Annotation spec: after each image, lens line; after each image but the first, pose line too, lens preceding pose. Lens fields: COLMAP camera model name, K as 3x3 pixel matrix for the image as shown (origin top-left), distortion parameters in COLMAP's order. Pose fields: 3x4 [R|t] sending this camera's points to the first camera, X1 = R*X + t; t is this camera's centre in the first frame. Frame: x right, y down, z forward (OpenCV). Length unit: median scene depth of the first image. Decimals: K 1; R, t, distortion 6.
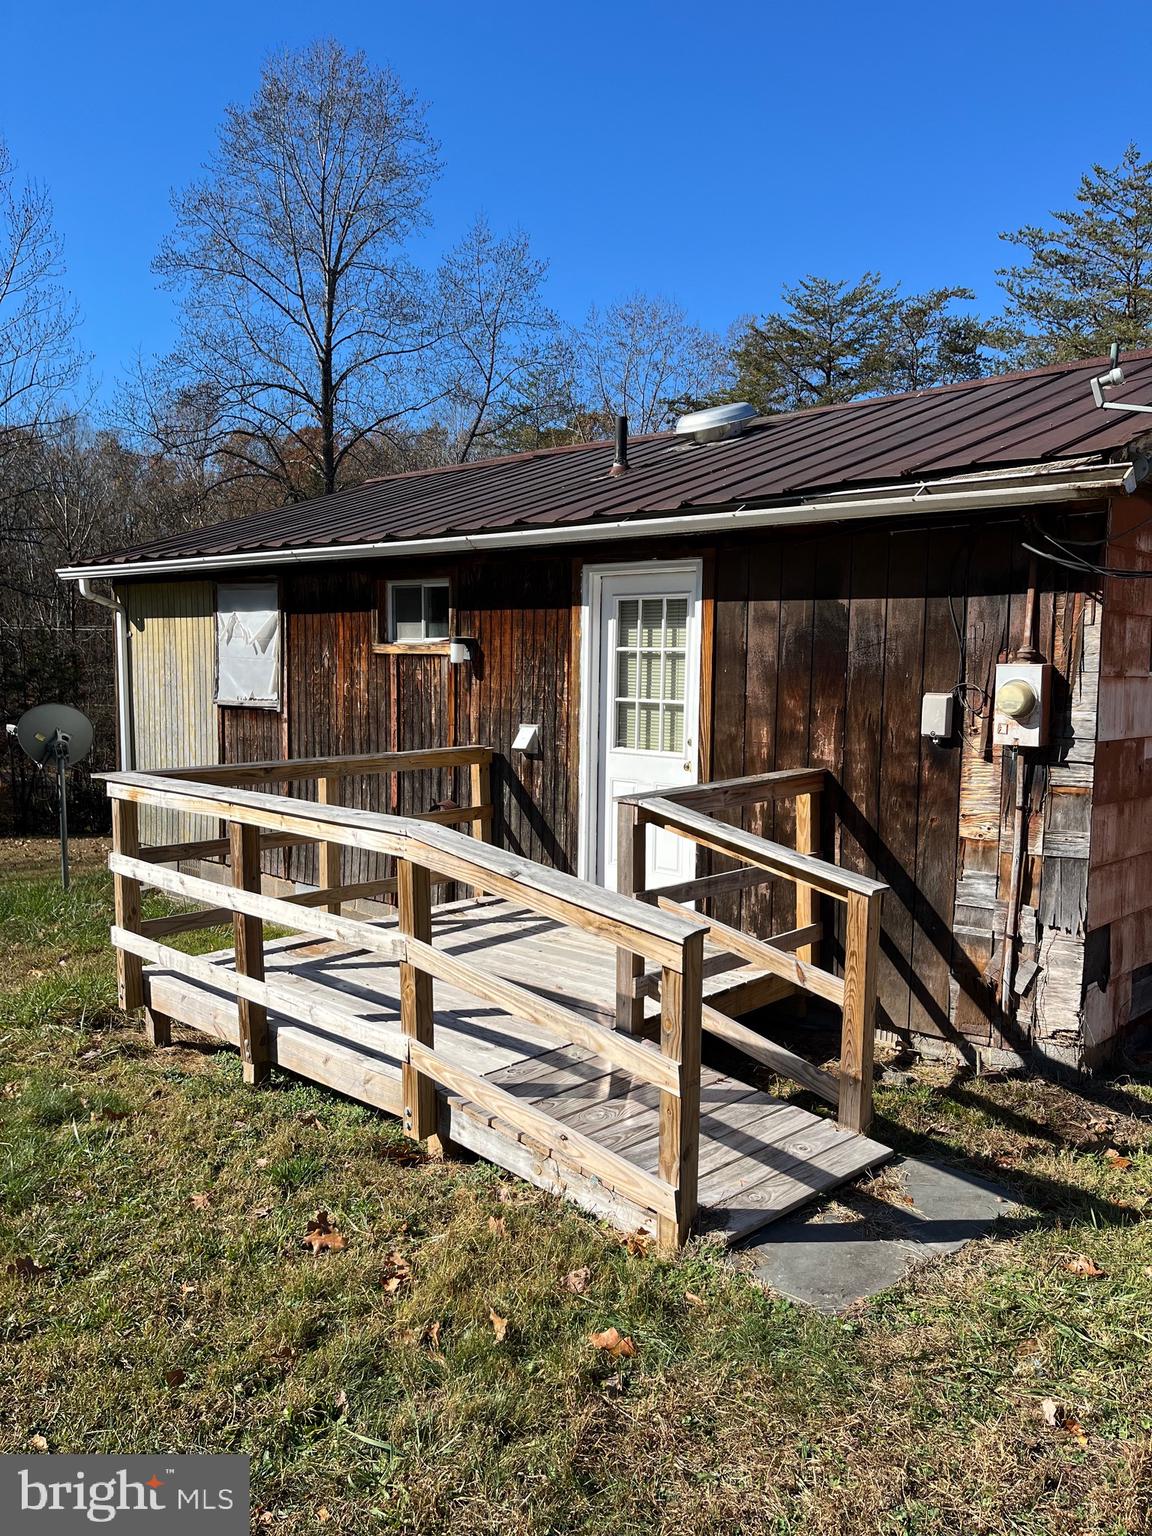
lens RADIAL K [[1151.8, 0, 592.3], [0, 1151.8, 765.9], [0, 0, 1]] dist [0.096986, -0.126666]
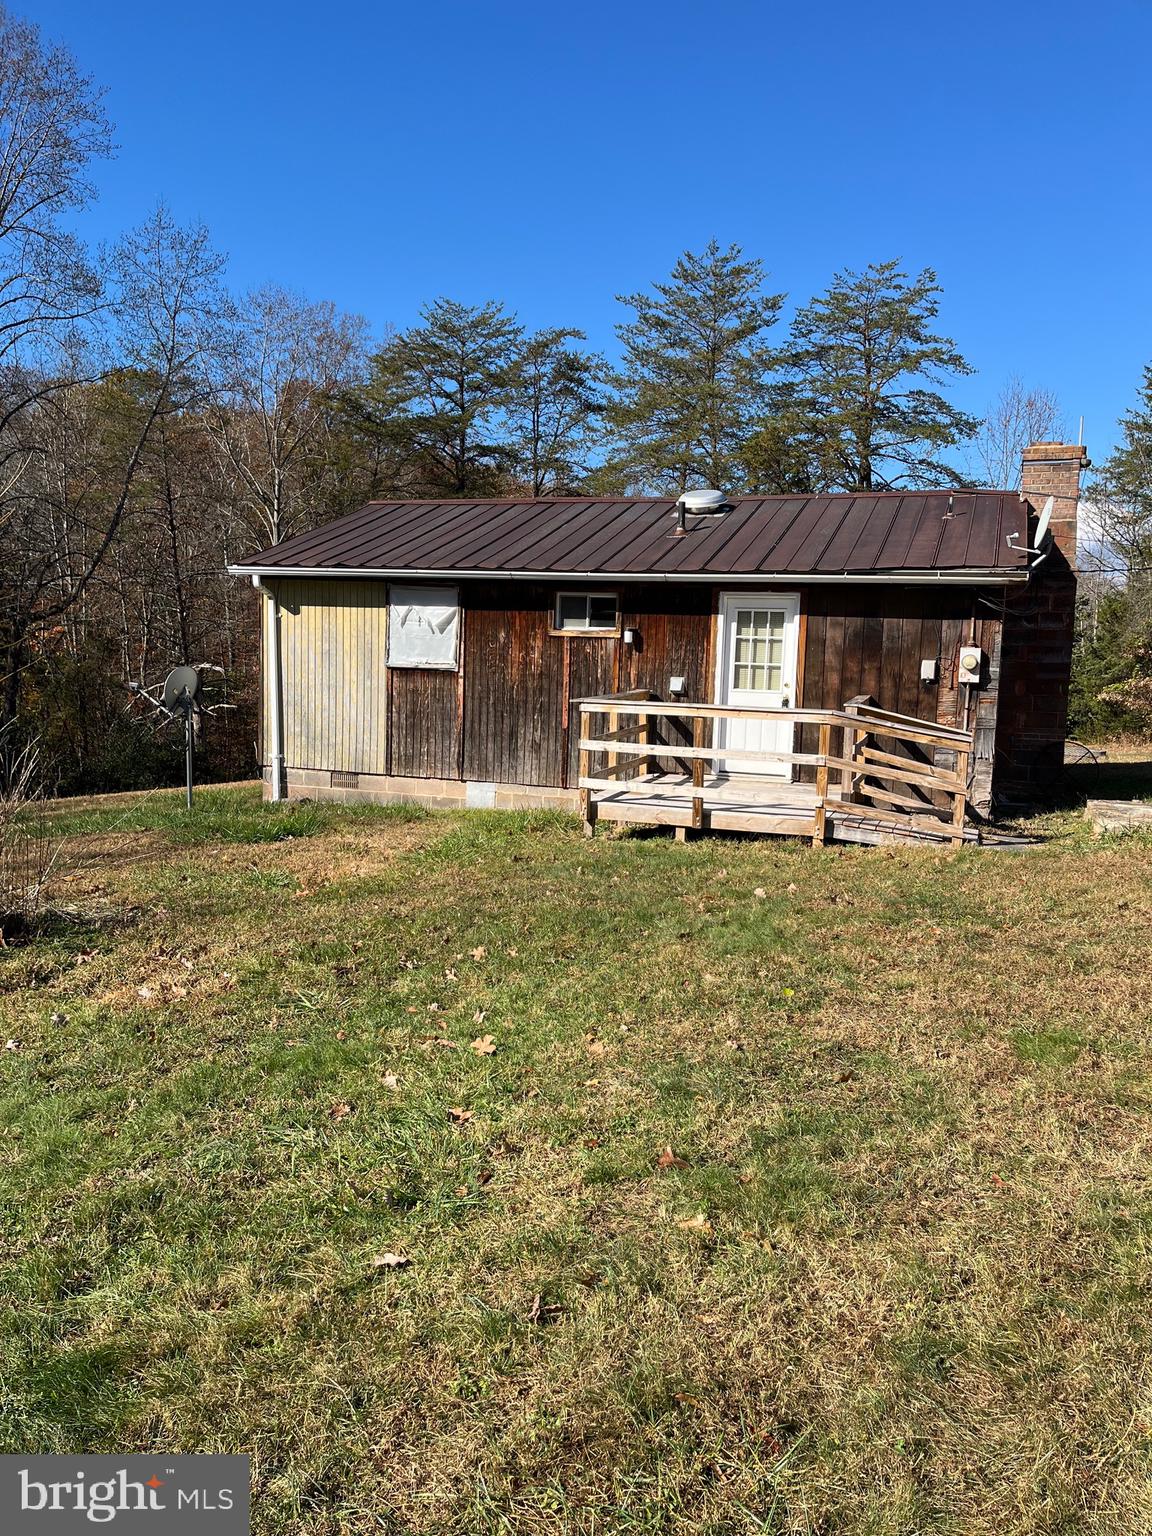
lens RADIAL K [[1151.8, 0, 592.3], [0, 1151.8, 765.9], [0, 0, 1]] dist [0.096986, -0.126666]
pose [[0.912933, -0.030042, 0.407002, -0.924485], [0.020401, 0.999399, 0.028008, 0.050310], [-0.407599, -0.017267, 0.912998, -0.609448]]
